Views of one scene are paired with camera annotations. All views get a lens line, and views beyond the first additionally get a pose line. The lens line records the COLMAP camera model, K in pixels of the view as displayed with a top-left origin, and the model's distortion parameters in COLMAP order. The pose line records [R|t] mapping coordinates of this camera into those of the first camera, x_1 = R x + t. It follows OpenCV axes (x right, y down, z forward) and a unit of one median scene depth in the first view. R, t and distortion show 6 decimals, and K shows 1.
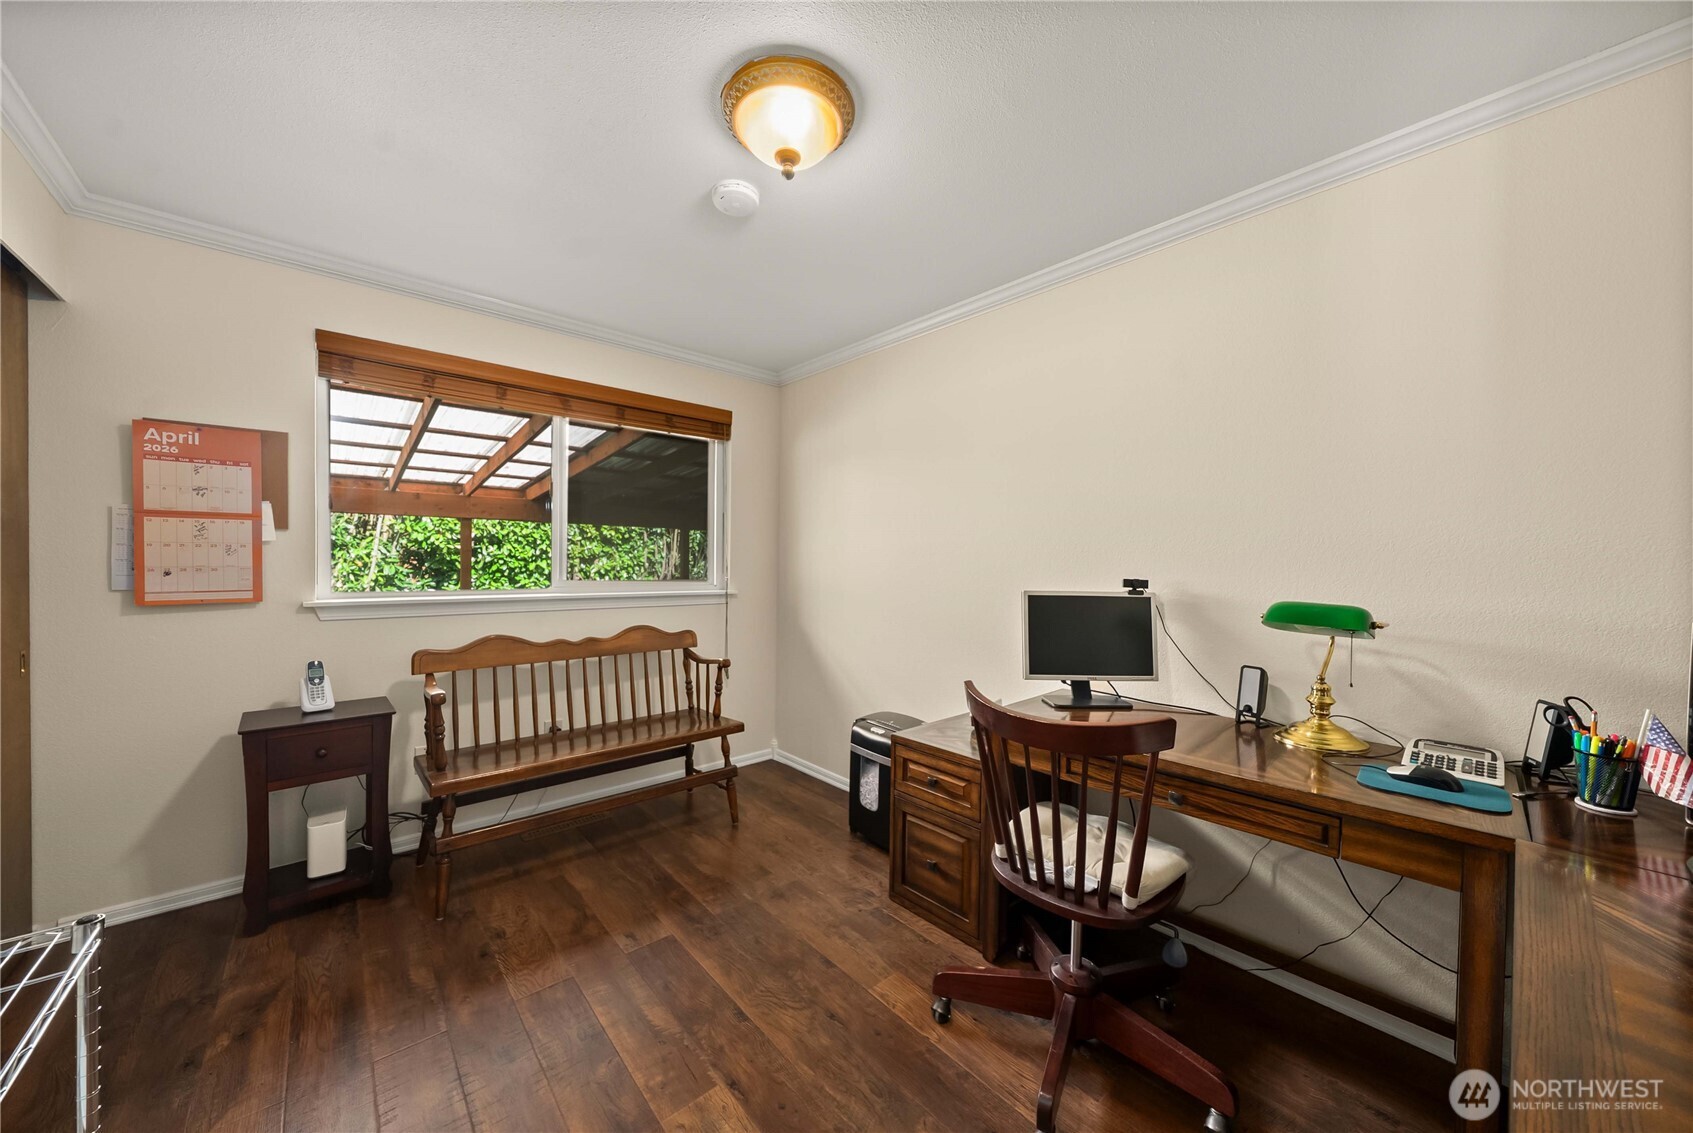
lens RADIAL K [[598.5, 0, 849.3], [0, 598.5, 567.6], [0, 0, 1]] dist [-0.000826, -0.000072]
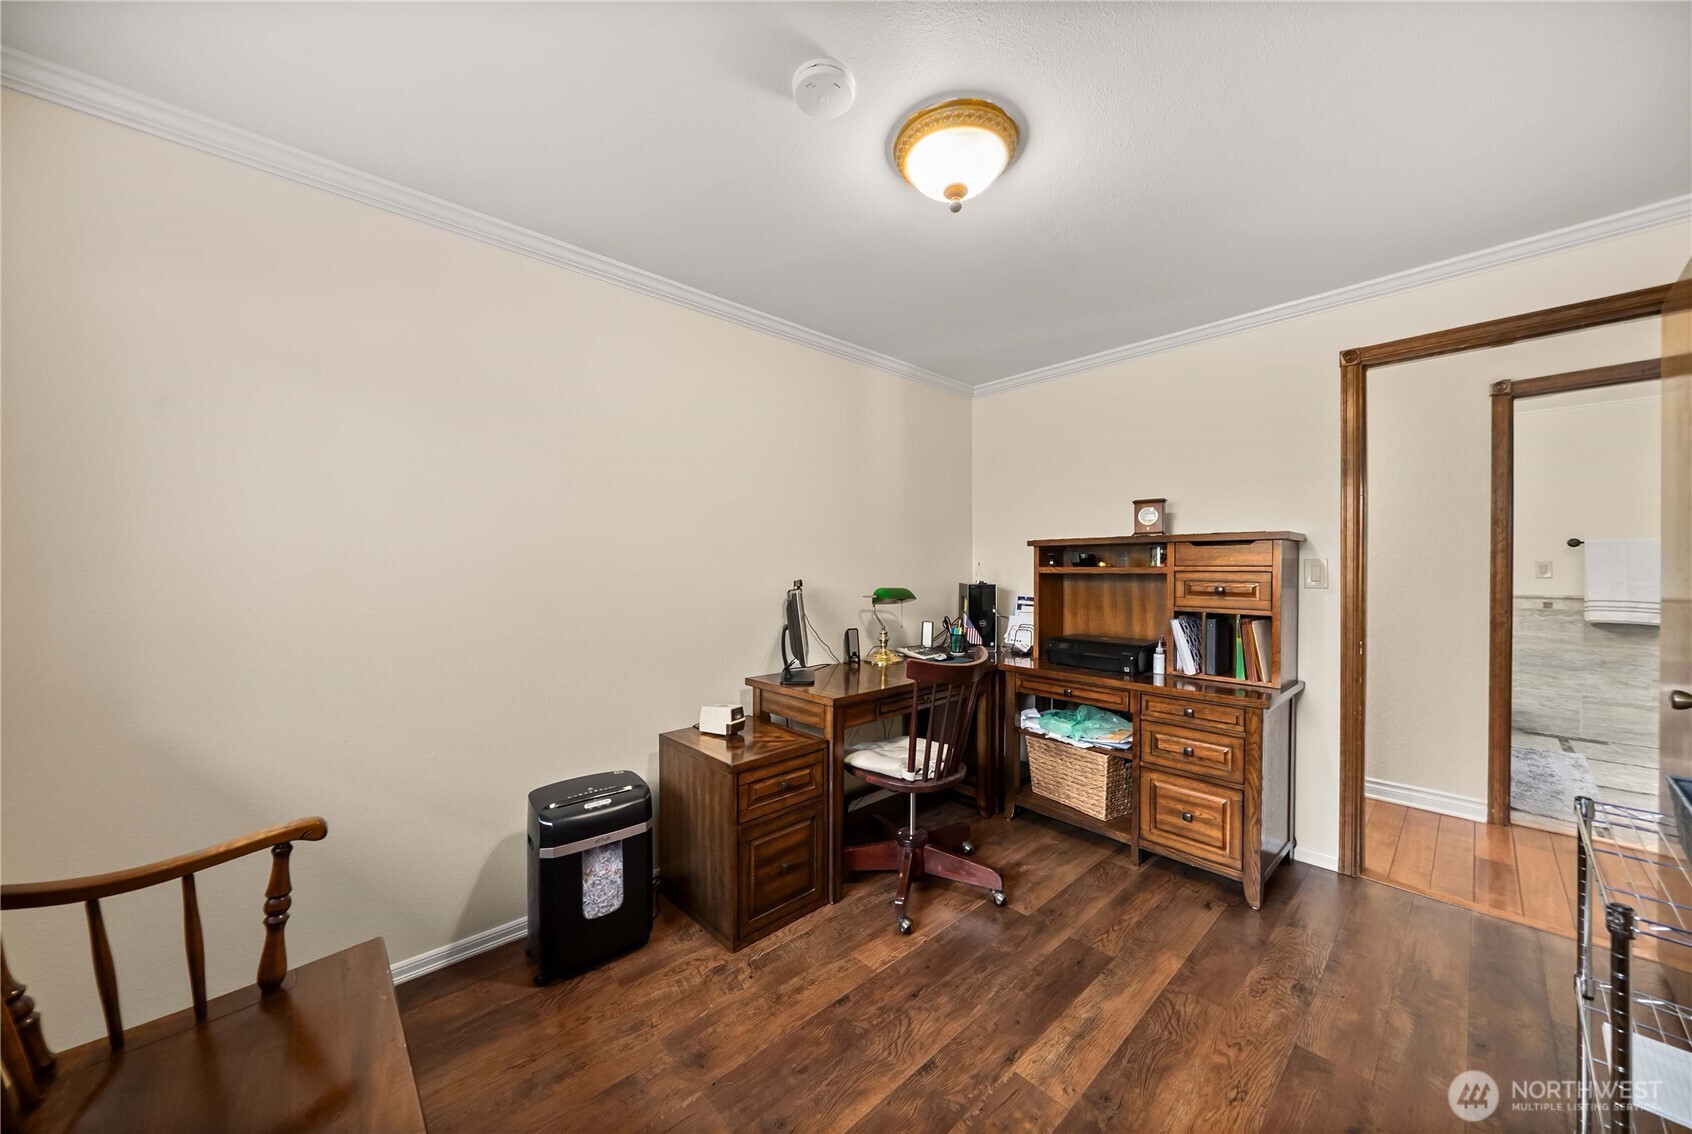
lens RADIAL K [[598.1, 0, 848.8], [0, 598.1, 568.1], [0, 0, 1]] dist [-0.000826, -0.000072]
pose [[-0.027446, -0.015990, 0.999495, -0.982805], [0.011170, 0.999805, 0.016301, -0.030768], [-0.999561, 0.011612, -0.027262, 1.032449]]
